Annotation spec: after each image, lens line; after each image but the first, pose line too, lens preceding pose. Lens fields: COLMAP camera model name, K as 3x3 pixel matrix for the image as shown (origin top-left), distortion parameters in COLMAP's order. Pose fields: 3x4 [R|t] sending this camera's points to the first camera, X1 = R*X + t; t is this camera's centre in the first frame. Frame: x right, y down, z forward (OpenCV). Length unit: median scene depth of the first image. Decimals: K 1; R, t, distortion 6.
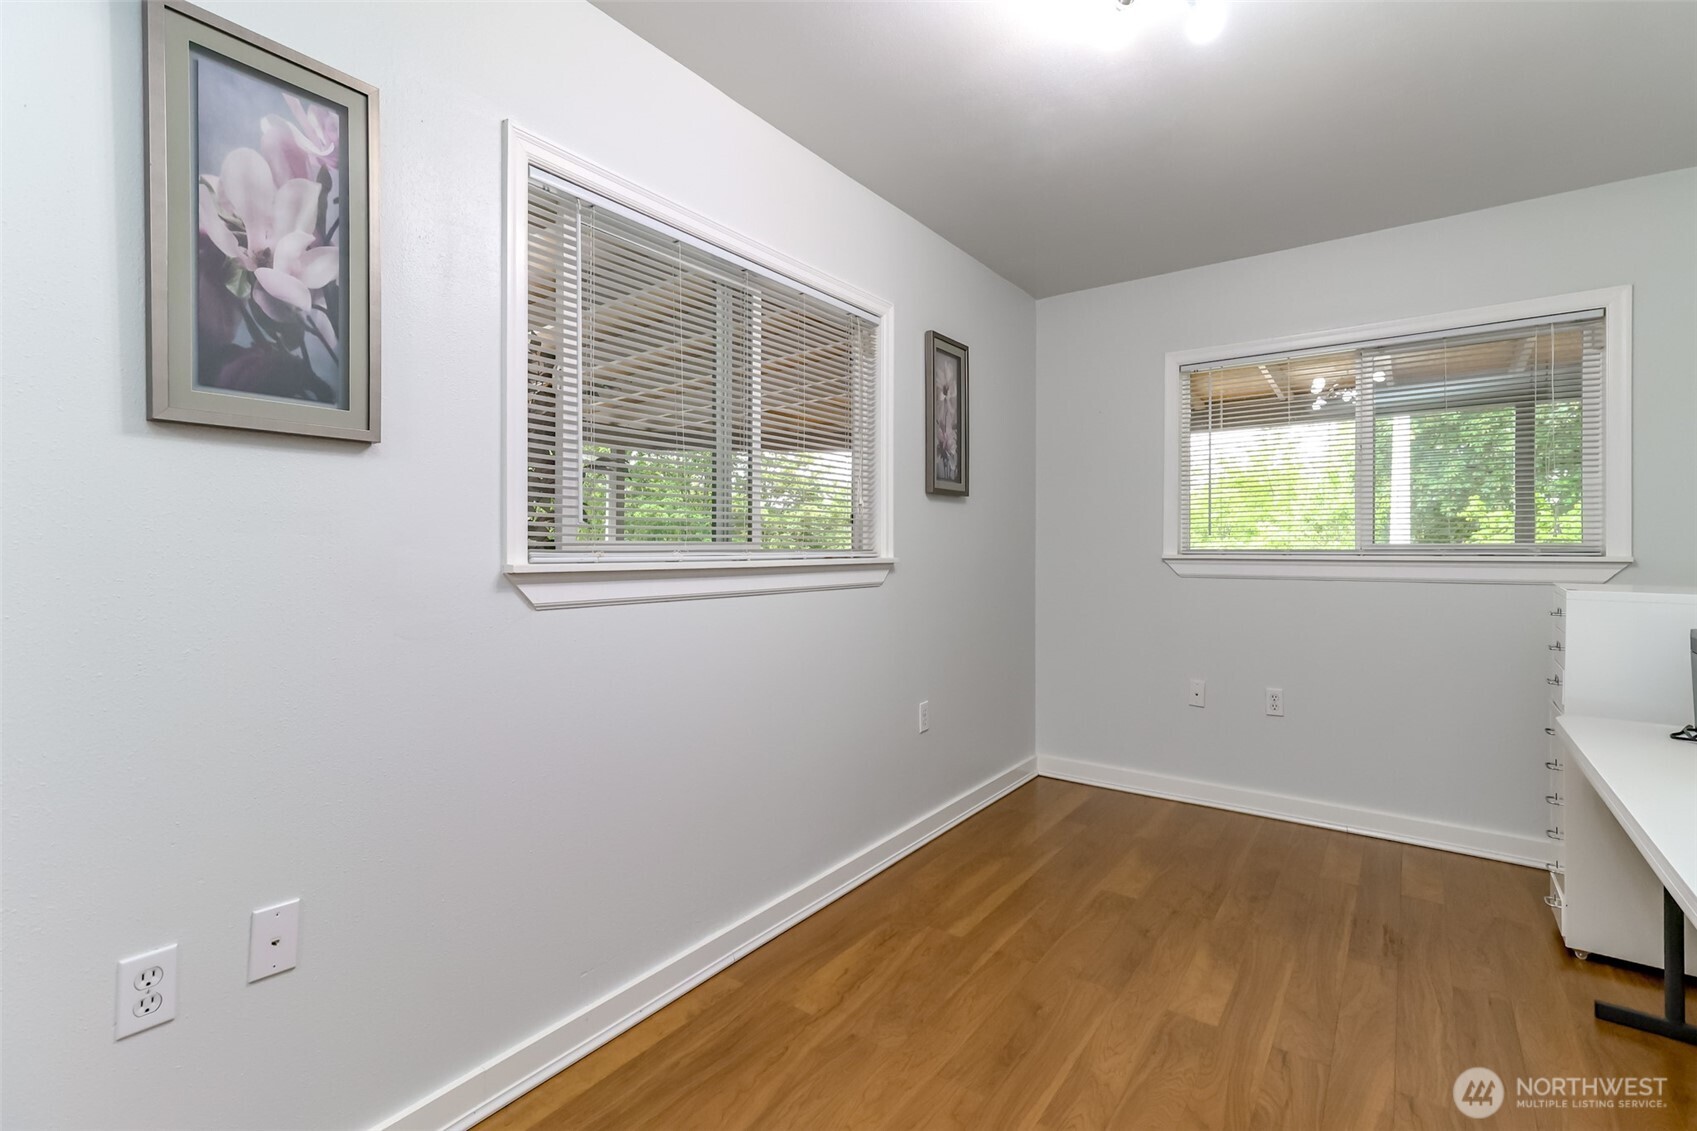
lens RADIAL K [[769.7, 0, 849.9], [0, 769.7, 554.3], [0, 0, 1]] dist [0.015936, 0.000471]
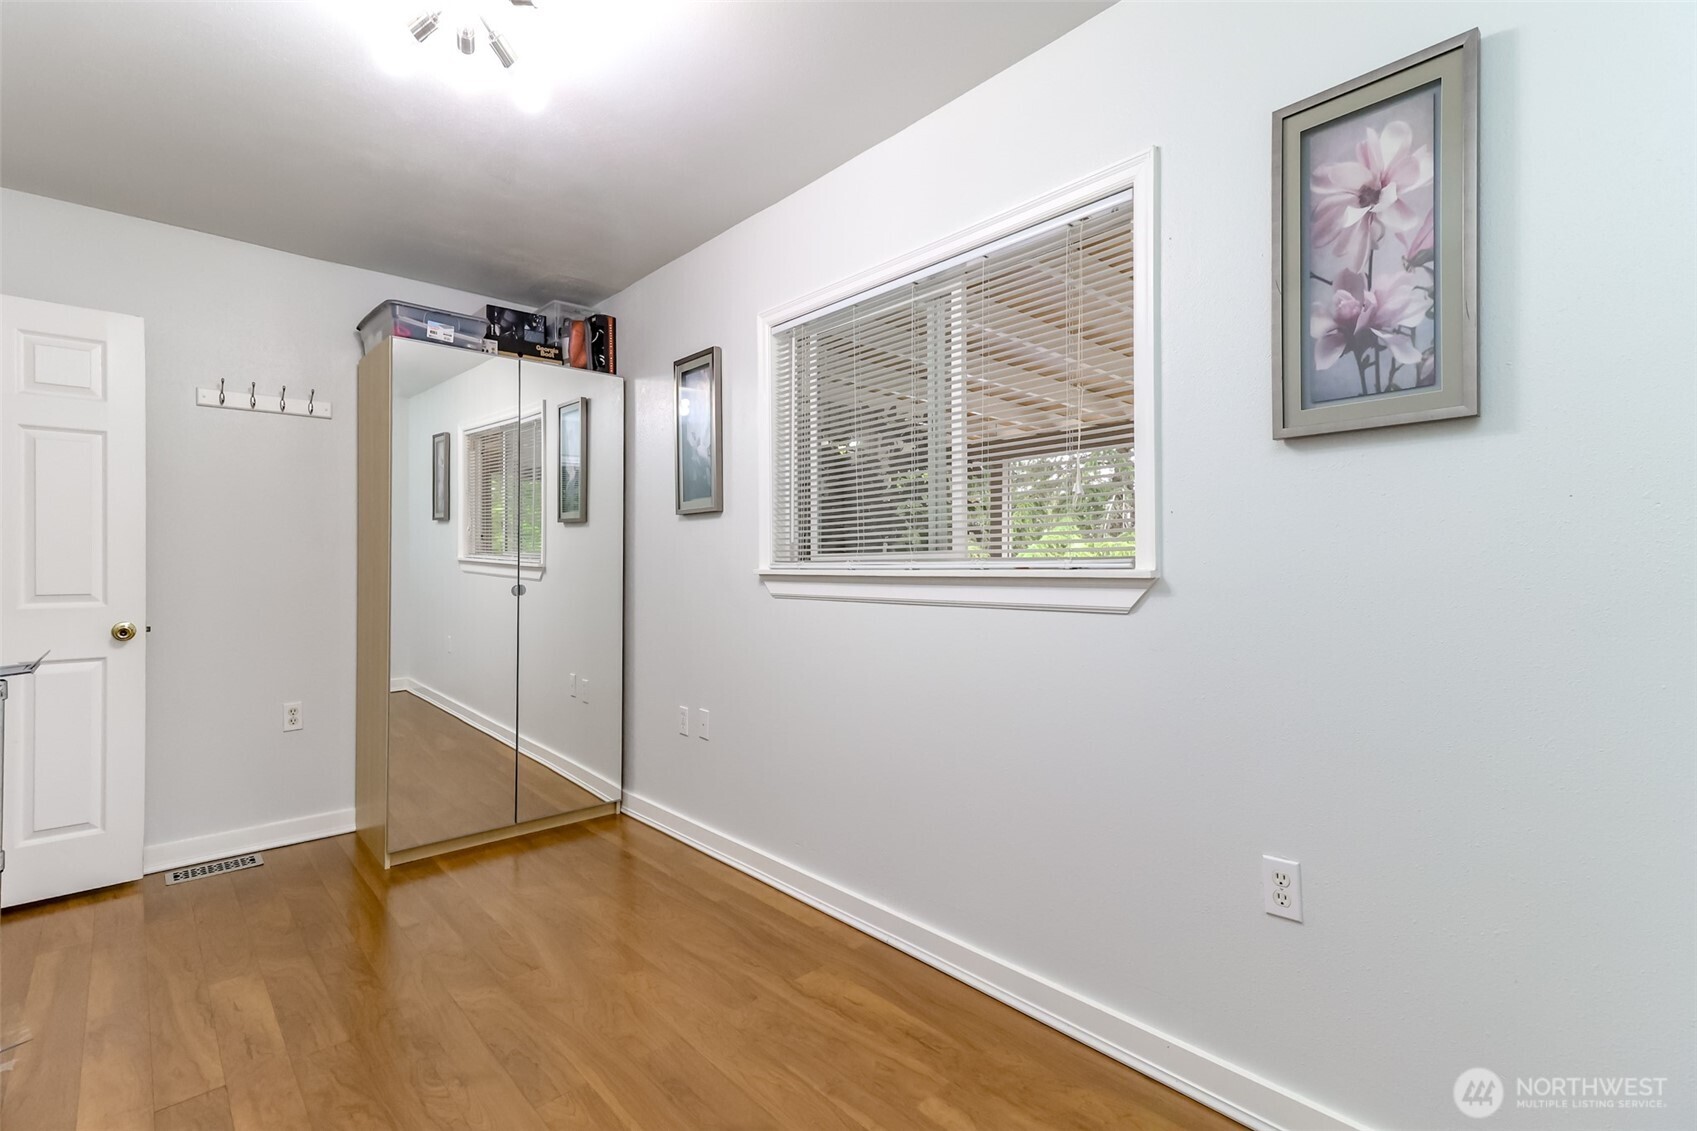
lens RADIAL K [[769.7, 0, 847.0], [0, 769.7, 563.7], [0, 0, 1]] dist [0.015936, 0.000471]
pose [[-0.200754, -0.001165, -0.979641, 0.957272], [-0.001060, 0.999999, -0.000972, 0.001758], [0.979641, 0.000843, -0.200755, 1.217348]]
